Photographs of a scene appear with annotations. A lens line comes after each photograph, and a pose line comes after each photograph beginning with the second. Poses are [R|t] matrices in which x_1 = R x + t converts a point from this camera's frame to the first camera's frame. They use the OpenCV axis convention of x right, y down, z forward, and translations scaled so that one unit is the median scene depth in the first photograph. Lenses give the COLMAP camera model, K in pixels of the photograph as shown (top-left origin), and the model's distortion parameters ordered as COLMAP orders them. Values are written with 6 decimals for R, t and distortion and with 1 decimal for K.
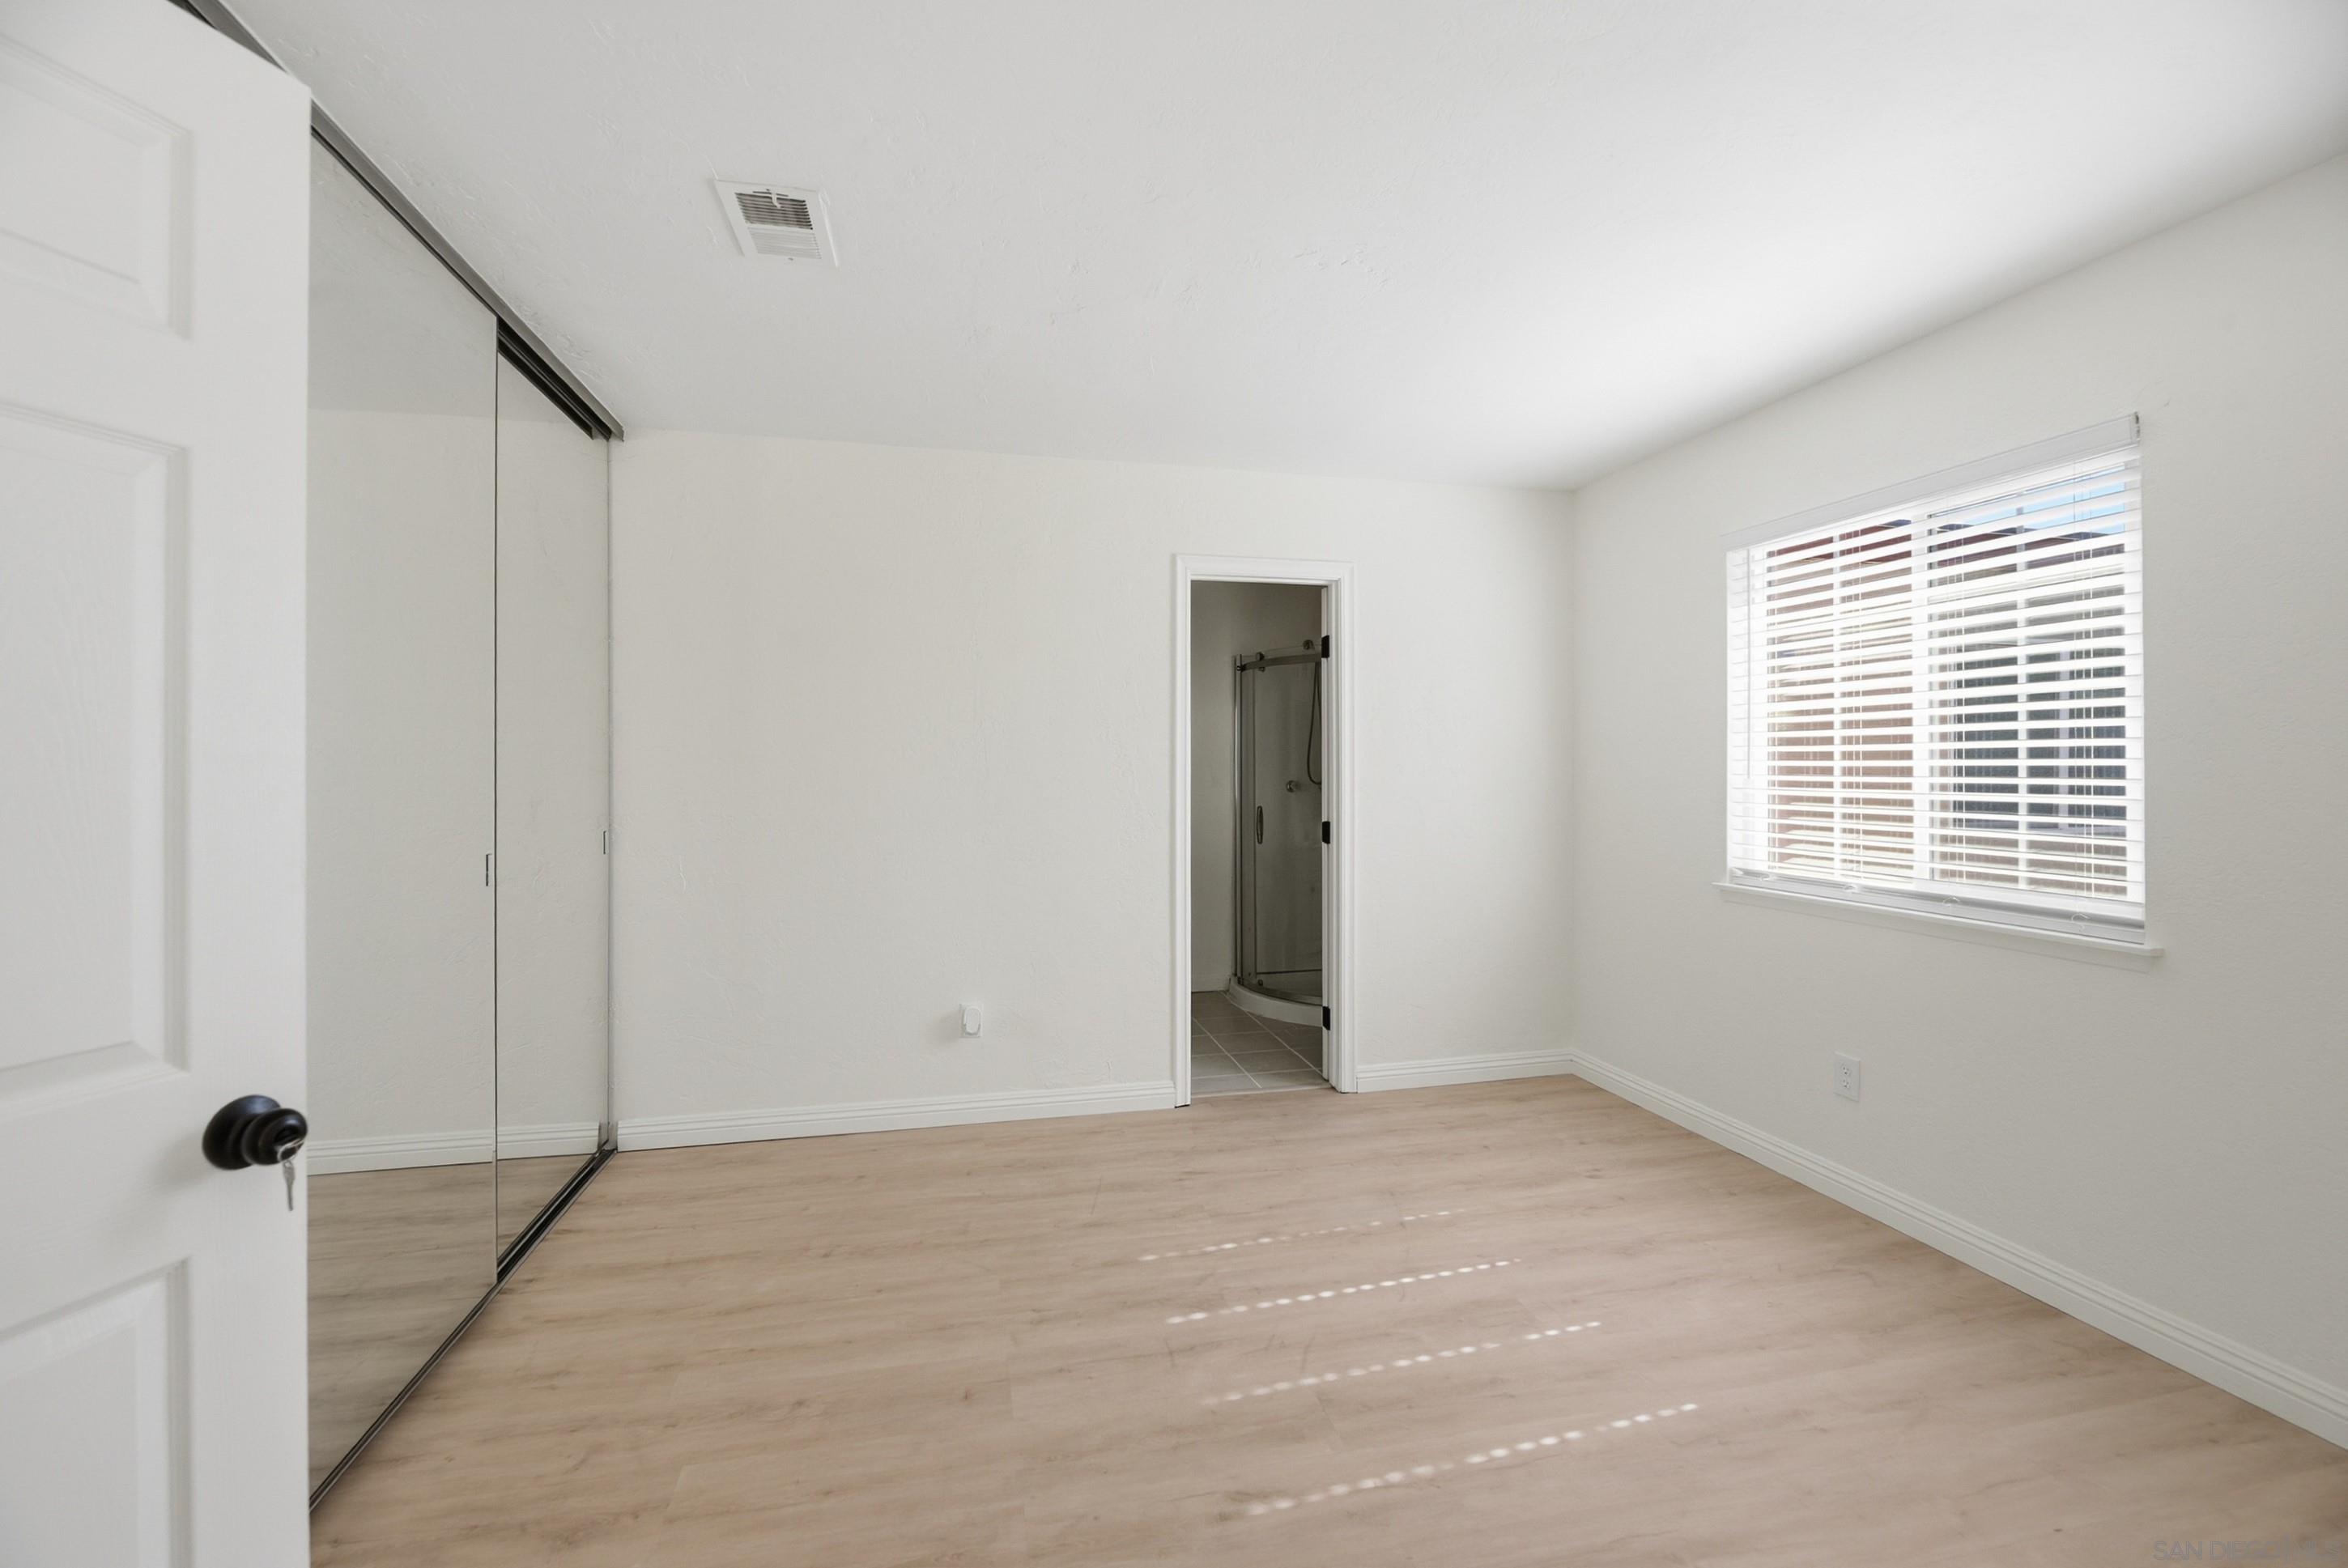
lens RADIAL K [[969.1, 0, 1195.5], [0, 969.1, 774.1], [0, 0, 1]] dist [0.001133, -0.003744]
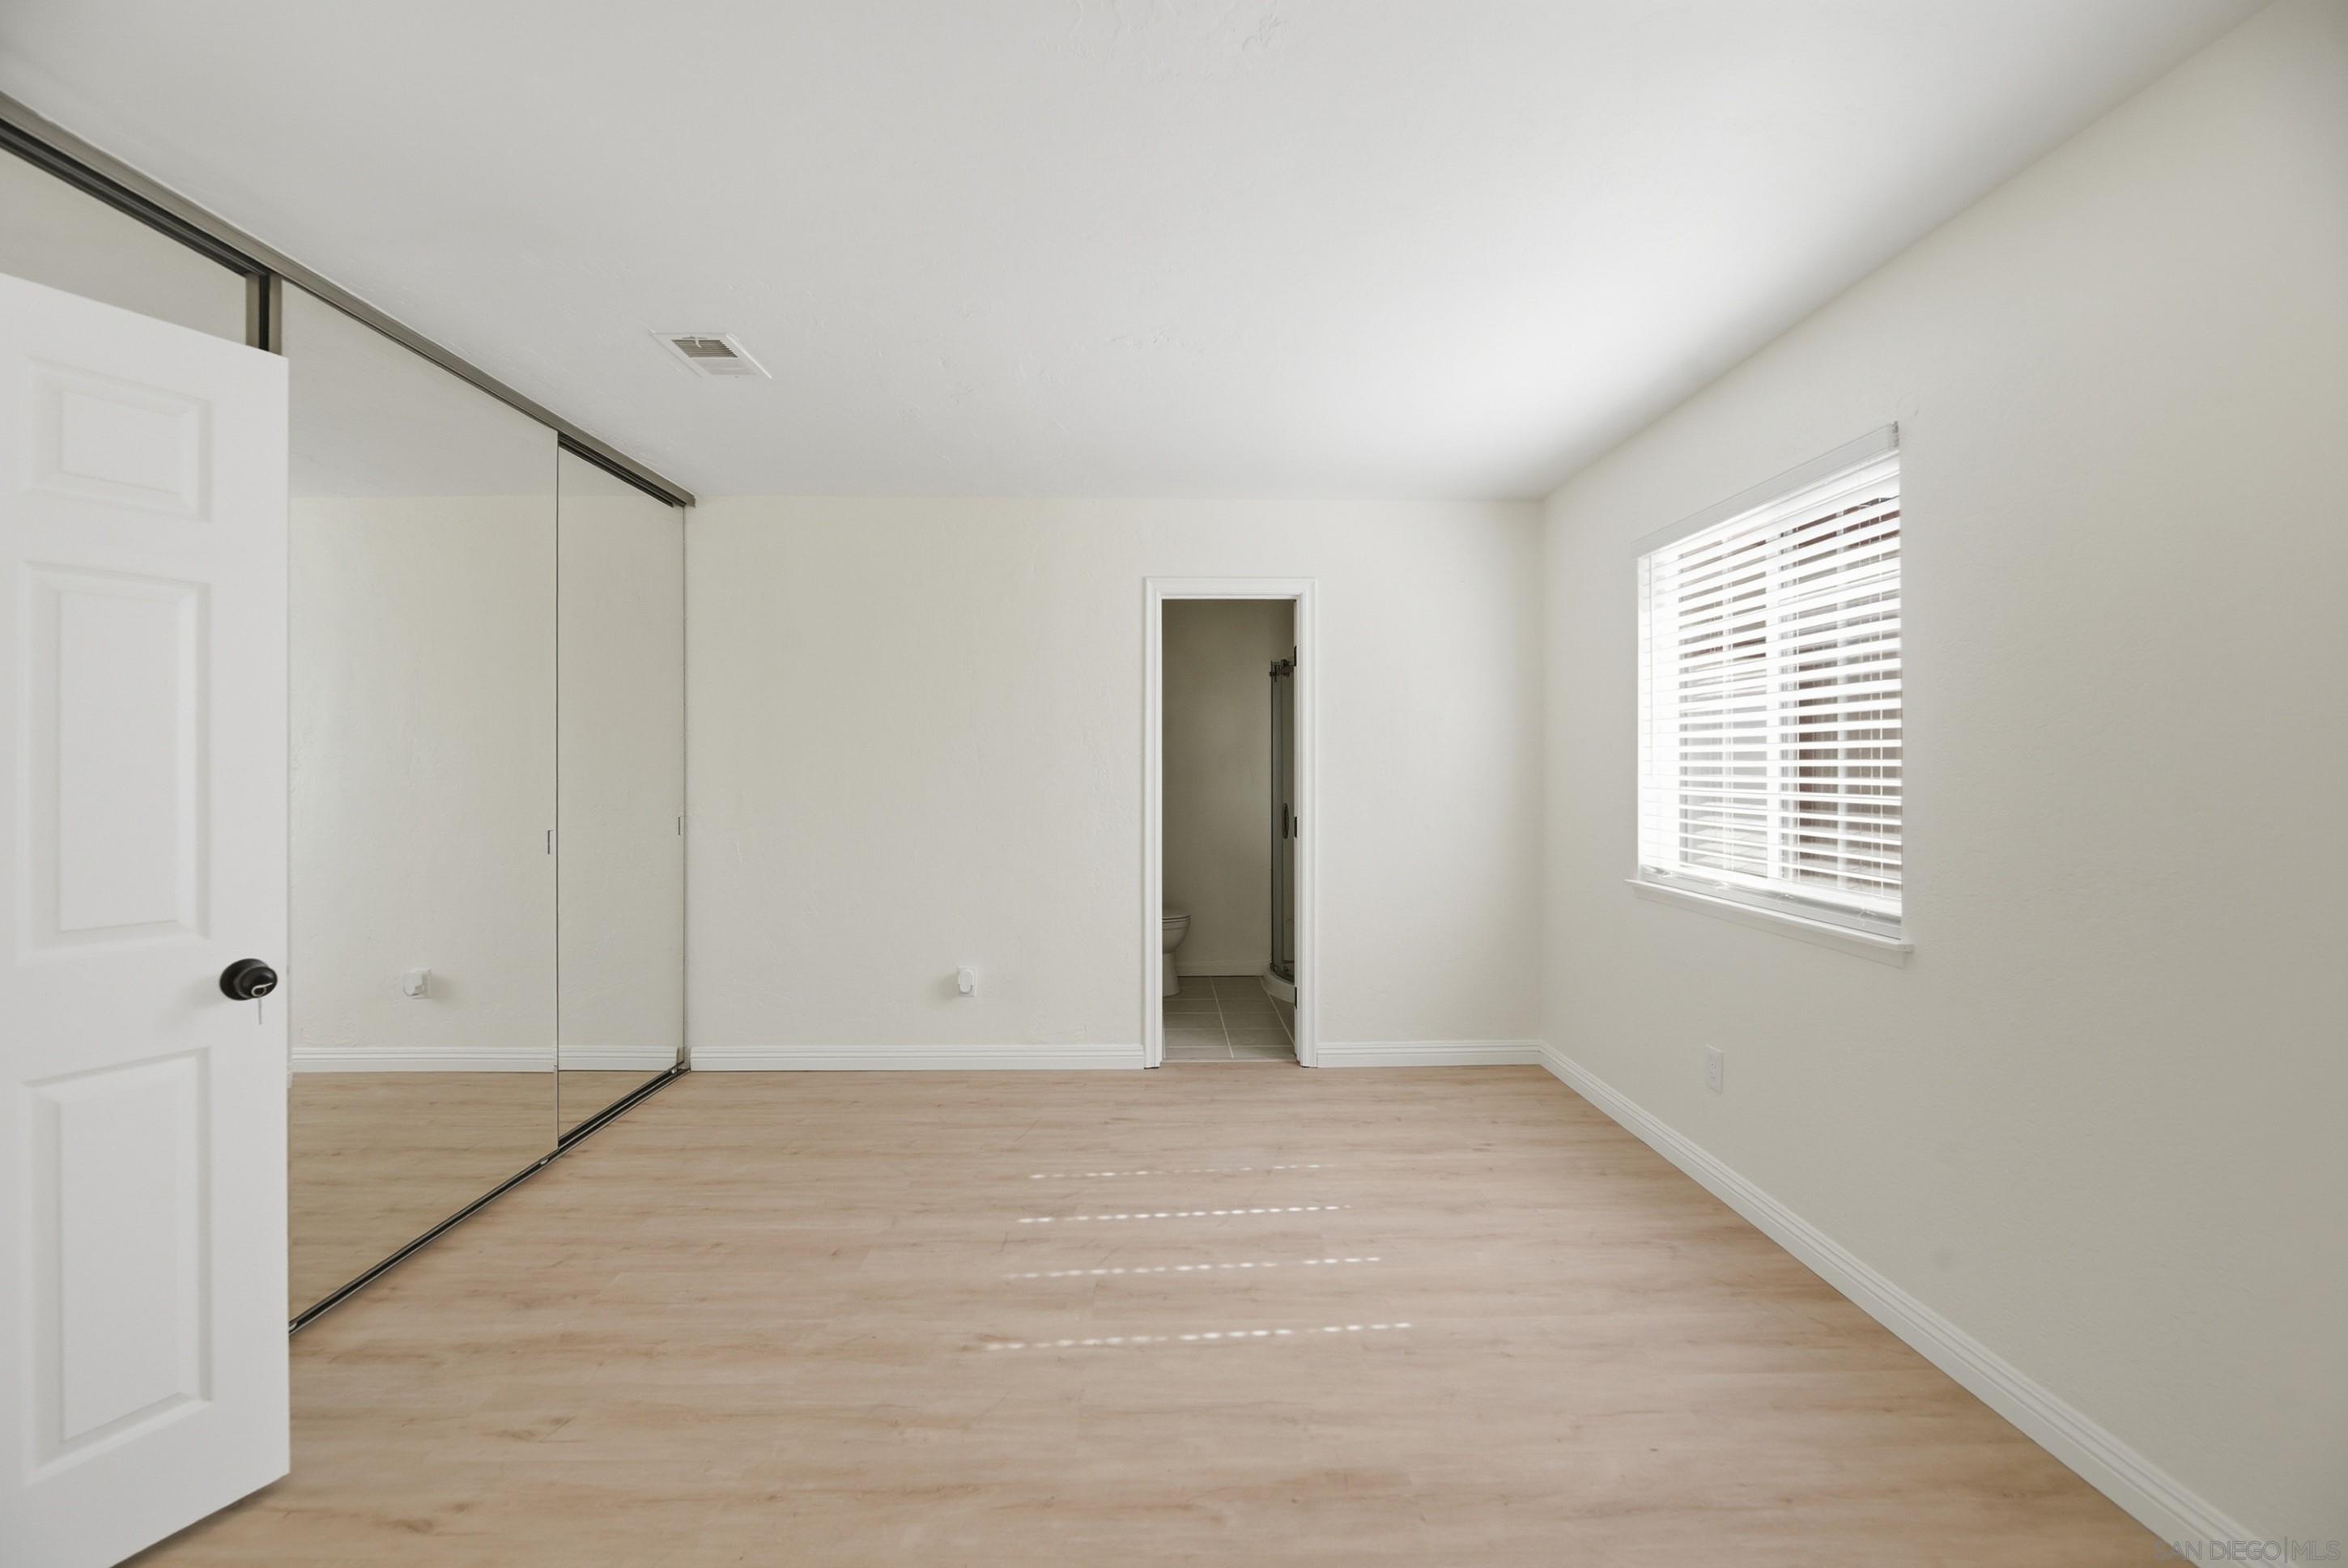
lens RADIAL K [[969.1, 0, 1202.7], [0, 969.1, 777.2], [0, 0, 1]] dist [0.001133, -0.003744]
pose [[0.980052, 0.002810, -0.198719, 0.380742], [-0.002146, 0.999991, 0.003557, 0.001068], [0.198727, -0.003060, 0.980050, -0.127912]]
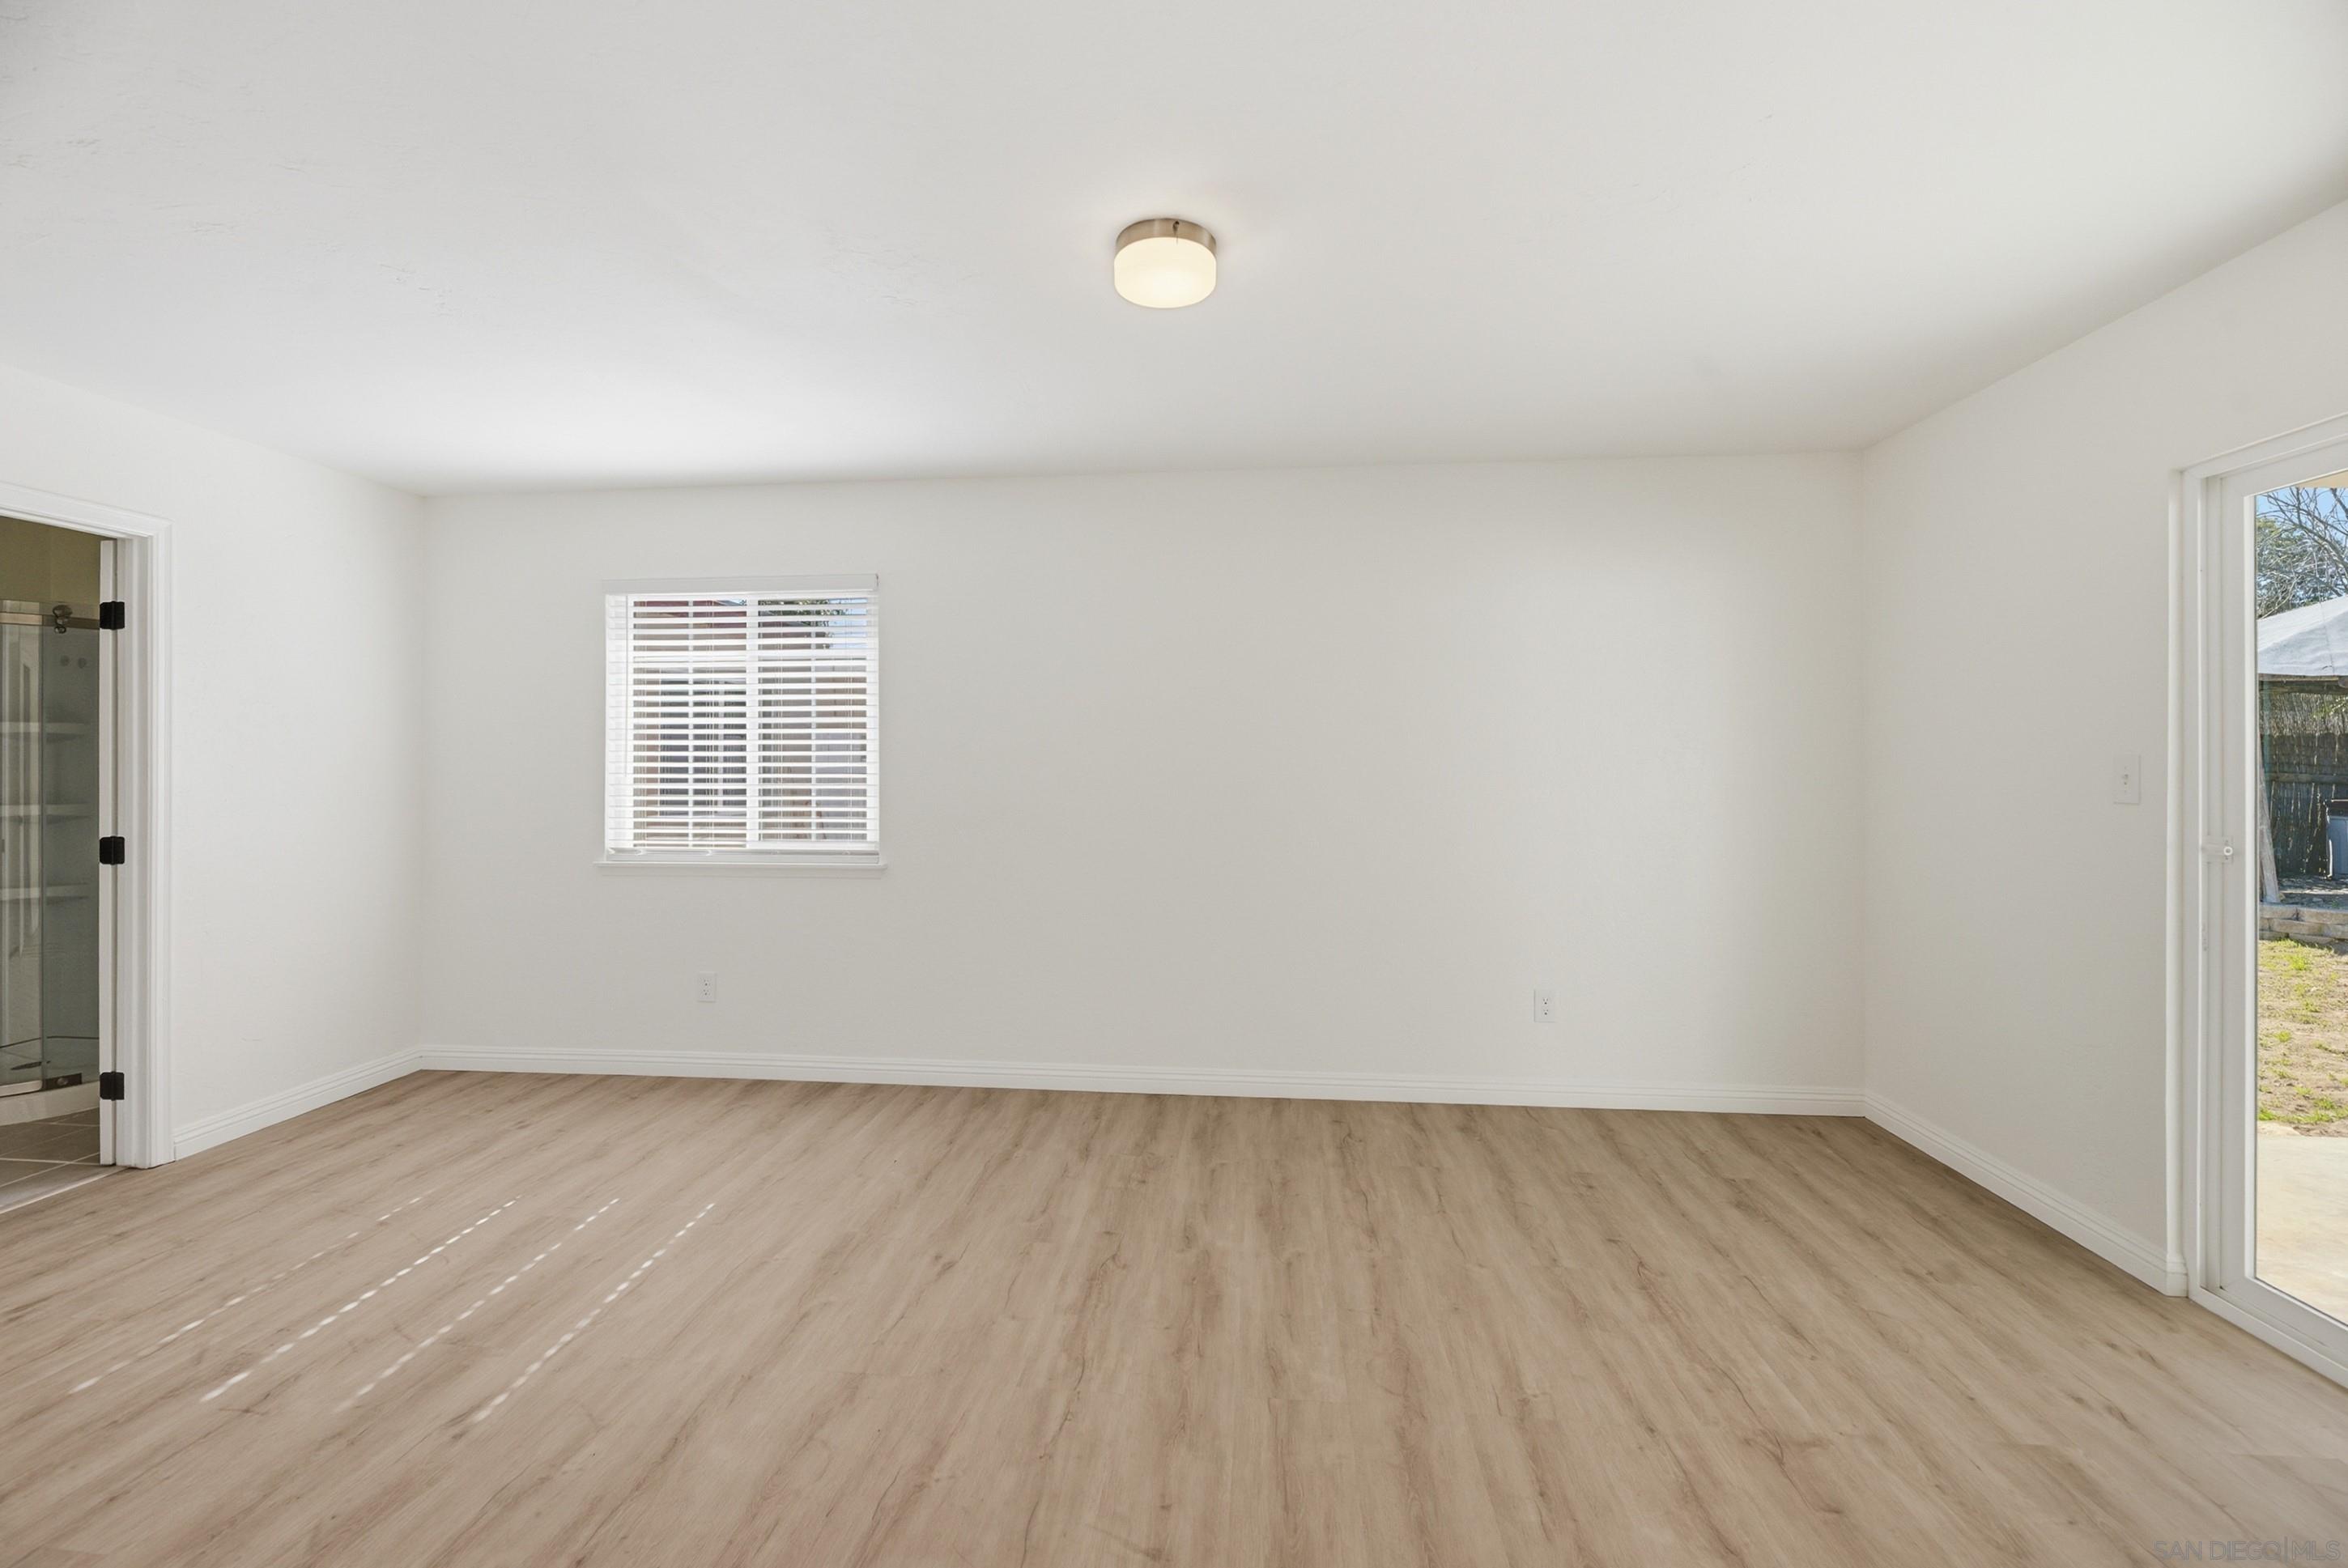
lens RADIAL K [[969.1, 0, 1140.8], [0, 969.1, 760.3], [0, 0, 1]] dist [0.001133, -0.003744]
pose [[0.340182, 0.006026, 0.940340, -0.489211], [0.005693, 0.999948, -0.008468, -0.001902], [-0.940343, 0.008234, 0.340129, -0.085756]]
